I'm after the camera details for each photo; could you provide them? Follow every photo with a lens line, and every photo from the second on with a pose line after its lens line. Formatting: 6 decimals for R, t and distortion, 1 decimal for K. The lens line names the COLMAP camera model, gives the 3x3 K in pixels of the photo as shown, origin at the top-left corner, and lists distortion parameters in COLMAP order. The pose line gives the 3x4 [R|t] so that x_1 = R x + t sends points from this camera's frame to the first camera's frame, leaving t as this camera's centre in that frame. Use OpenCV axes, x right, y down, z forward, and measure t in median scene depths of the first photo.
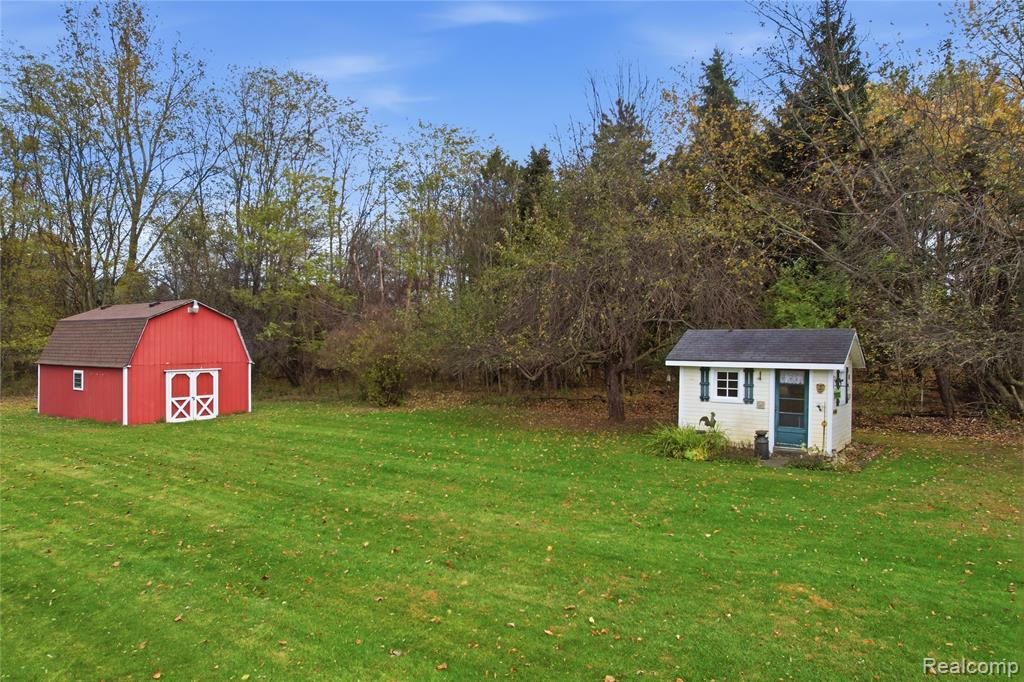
lens RADIAL K [[654.7, 0, 509.1], [0, 654.7, 345.7], [0, 0, 1]] dist [-0.057718, 0.048894]
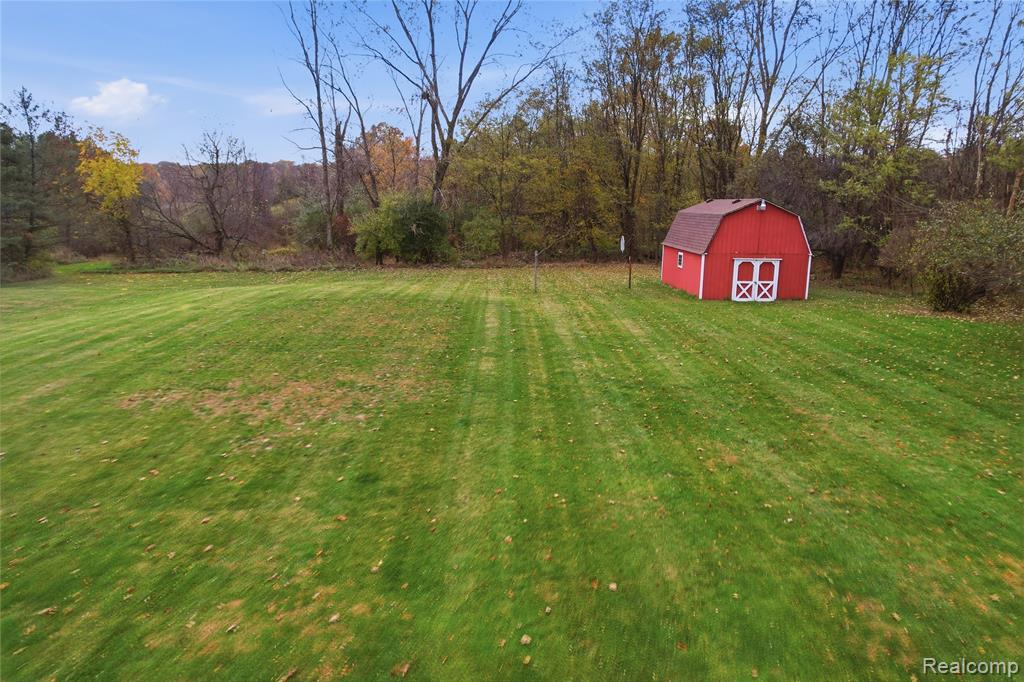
lens RADIAL K [[654.7, 0, 507.4], [0, 654.7, 346.9], [0, 0, 1]] dist [-0.057718, 0.048894]
pose [[0.572883, 0.181551, -0.799277, 0.231013], [-0.014152, 0.977206, 0.211822, -0.051190], [0.819515, -0.110038, 0.562394, -0.062533]]
